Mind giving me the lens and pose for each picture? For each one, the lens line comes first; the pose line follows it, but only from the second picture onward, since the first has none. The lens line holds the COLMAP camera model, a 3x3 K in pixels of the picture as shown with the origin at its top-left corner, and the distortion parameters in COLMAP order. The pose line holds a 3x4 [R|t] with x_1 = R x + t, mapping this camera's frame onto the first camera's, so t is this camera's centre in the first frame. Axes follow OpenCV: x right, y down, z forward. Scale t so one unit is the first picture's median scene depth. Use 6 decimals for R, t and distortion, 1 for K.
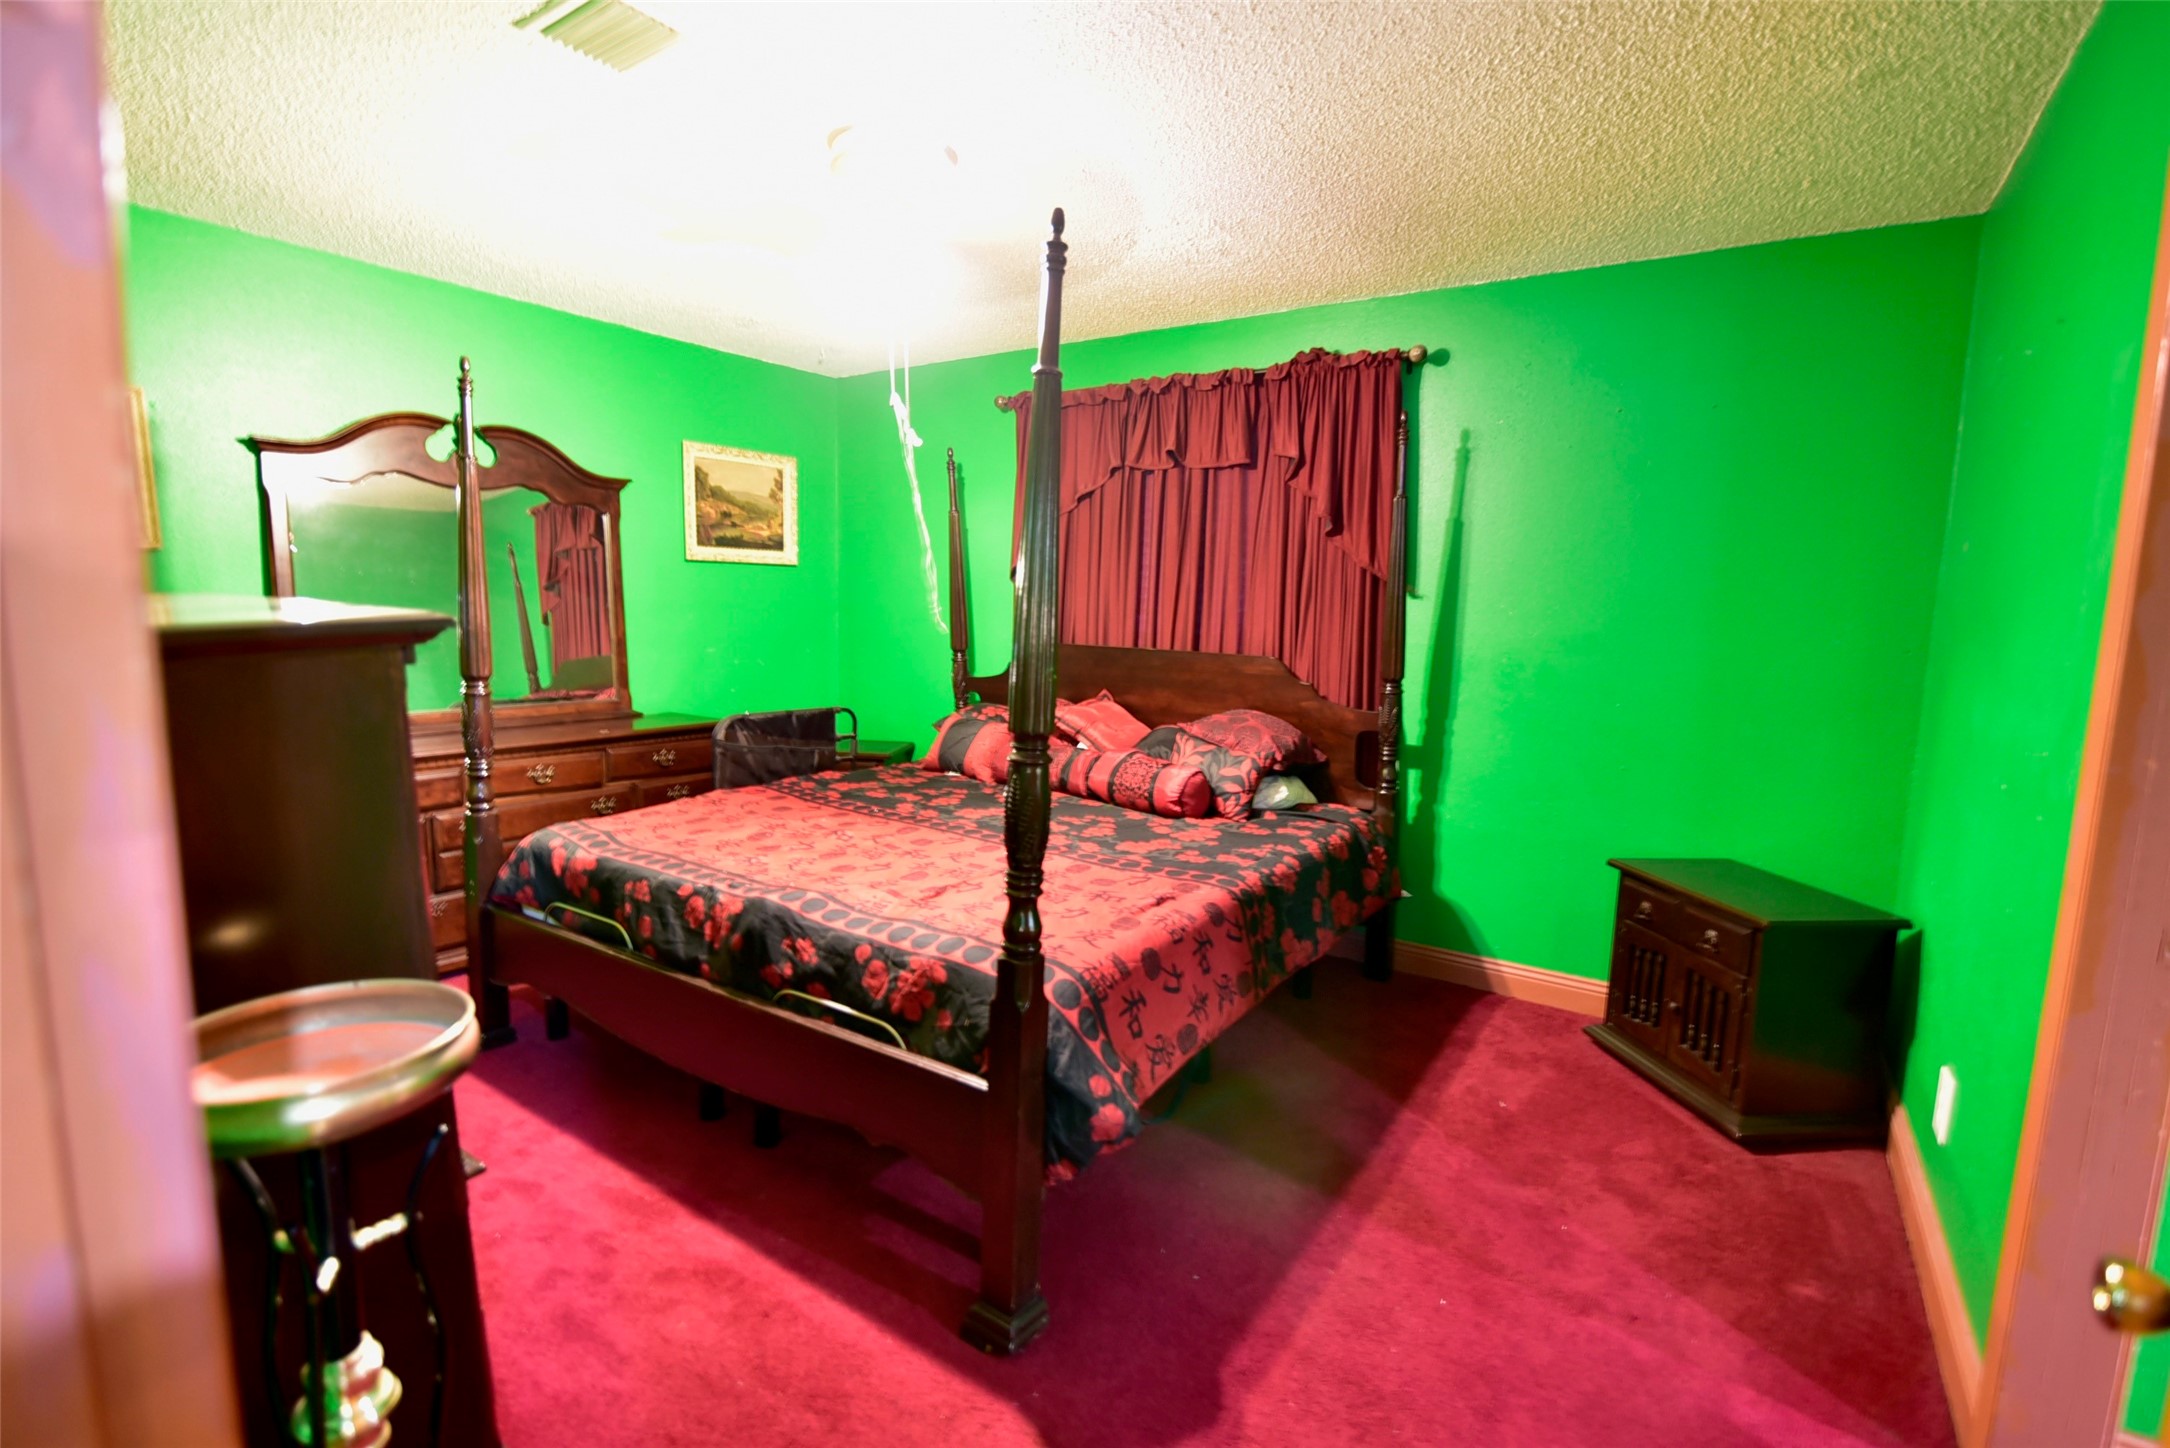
lens RADIAL K [[977.0, 0, 1076.8], [0, 977.0, 727.5], [0, 0, 1]] dist [-0.022060, 0.001939]
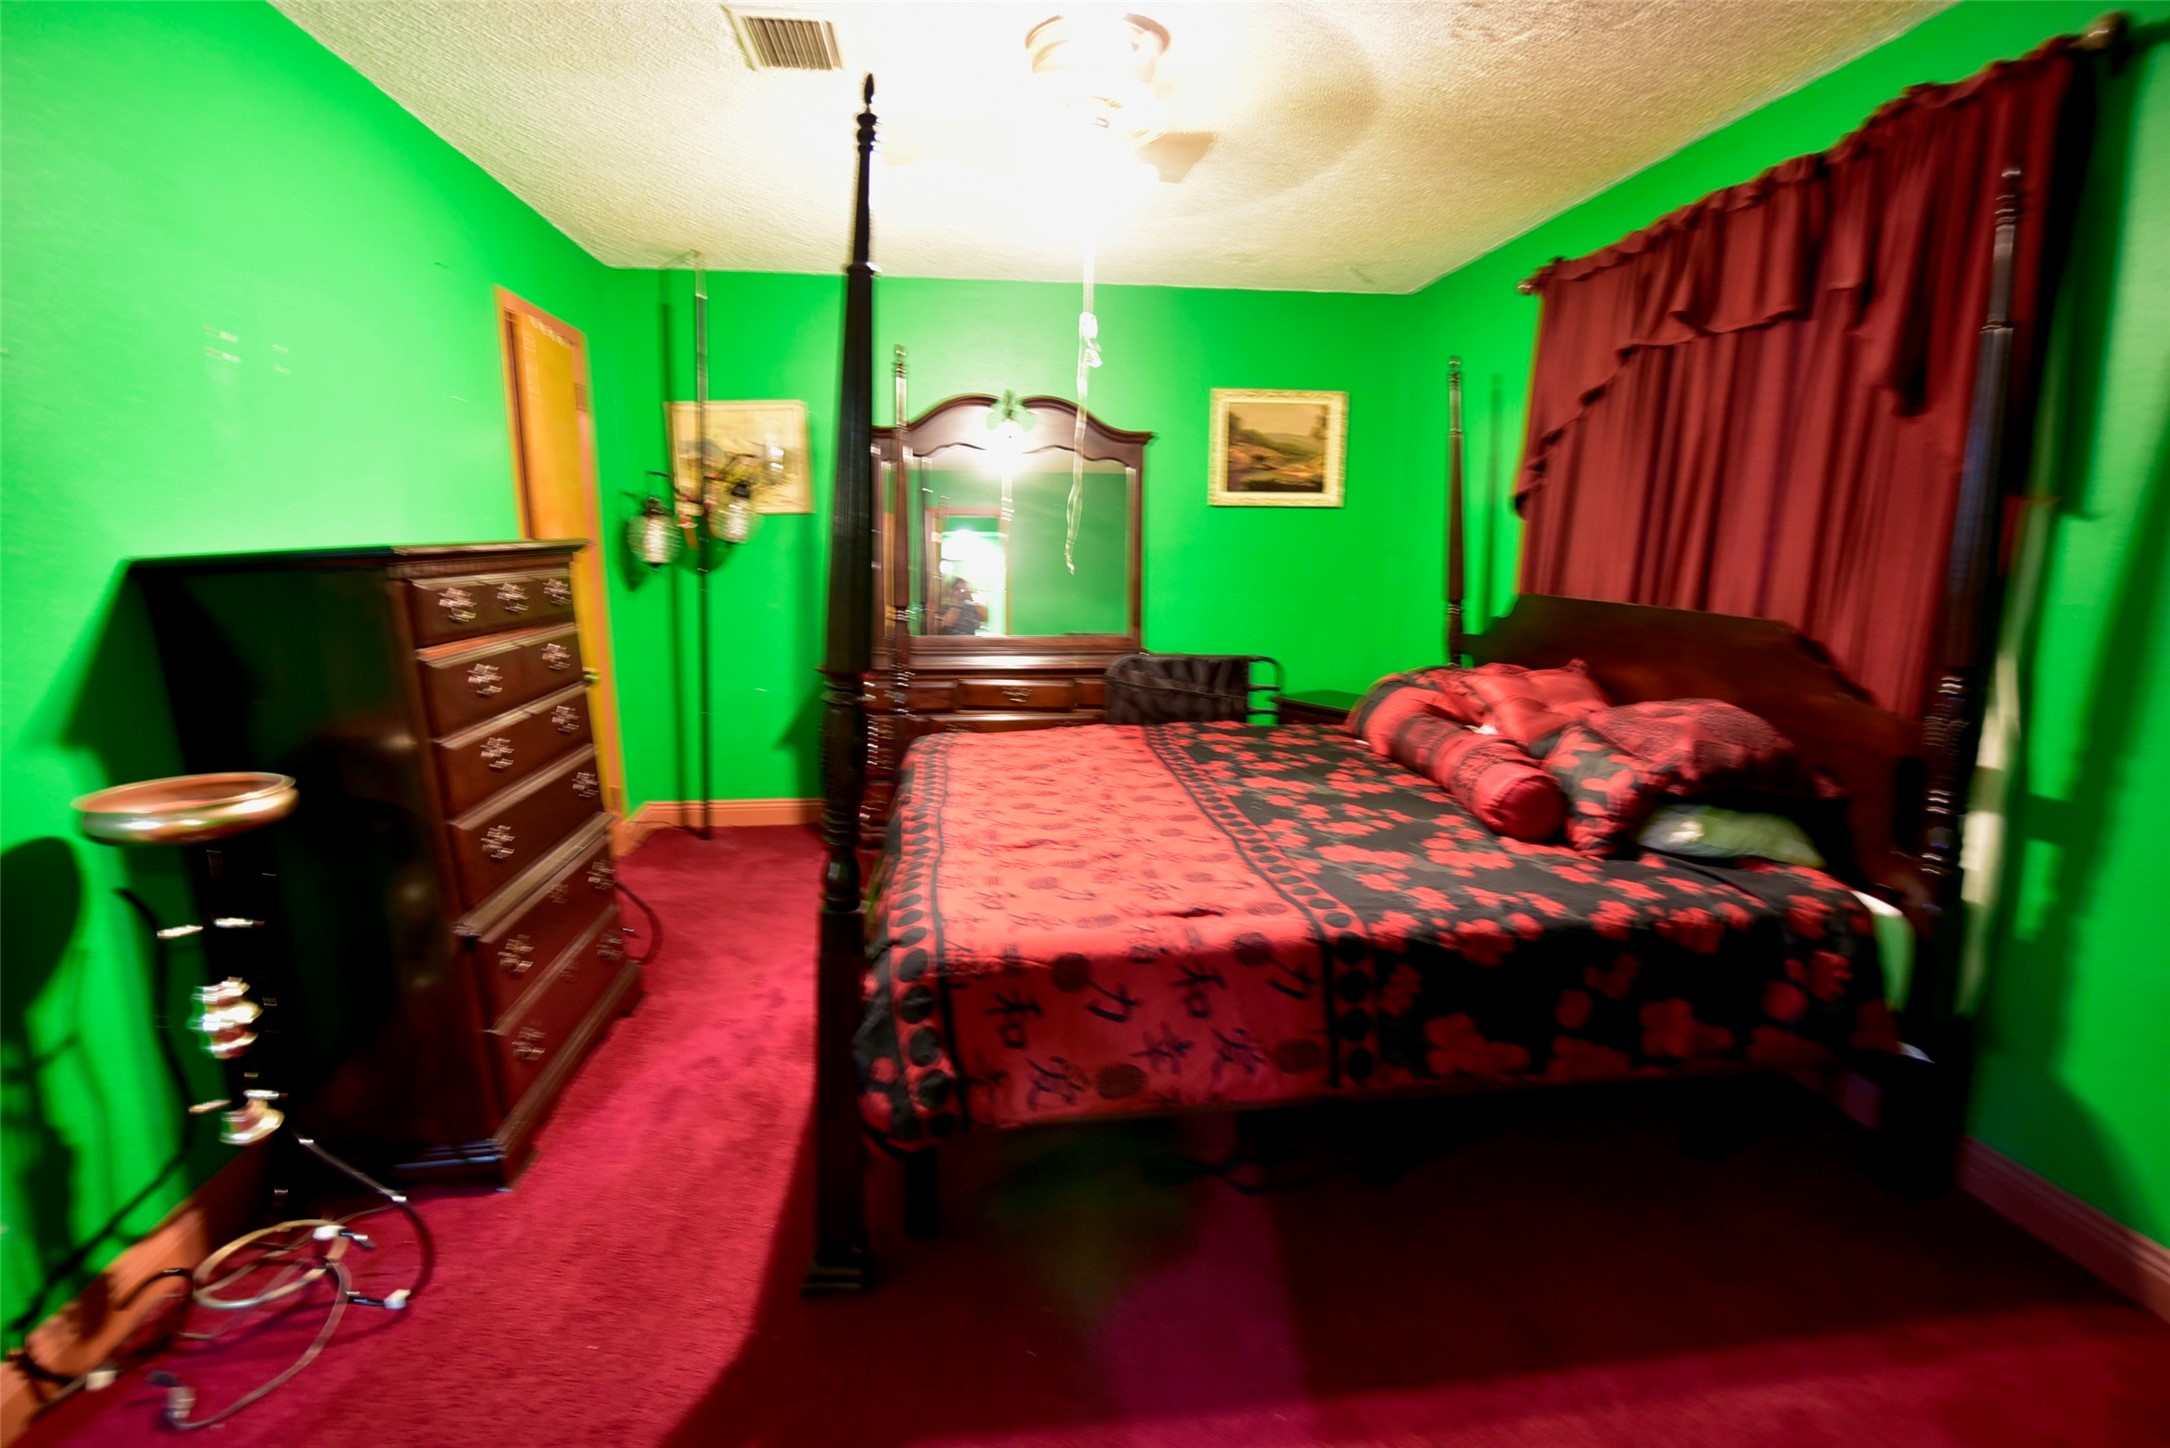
lens RADIAL K [[977.0, 0, 1082.1], [0, 977.0, 724.3], [0, 0, 1]] dist [-0.022060, 0.001939]
pose [[0.664752, 0.118674, -0.737578, 0.361208], [-0.085879, 0.992896, 0.082353, -0.018566], [0.742112, 0.008598, 0.670221, 0.247251]]
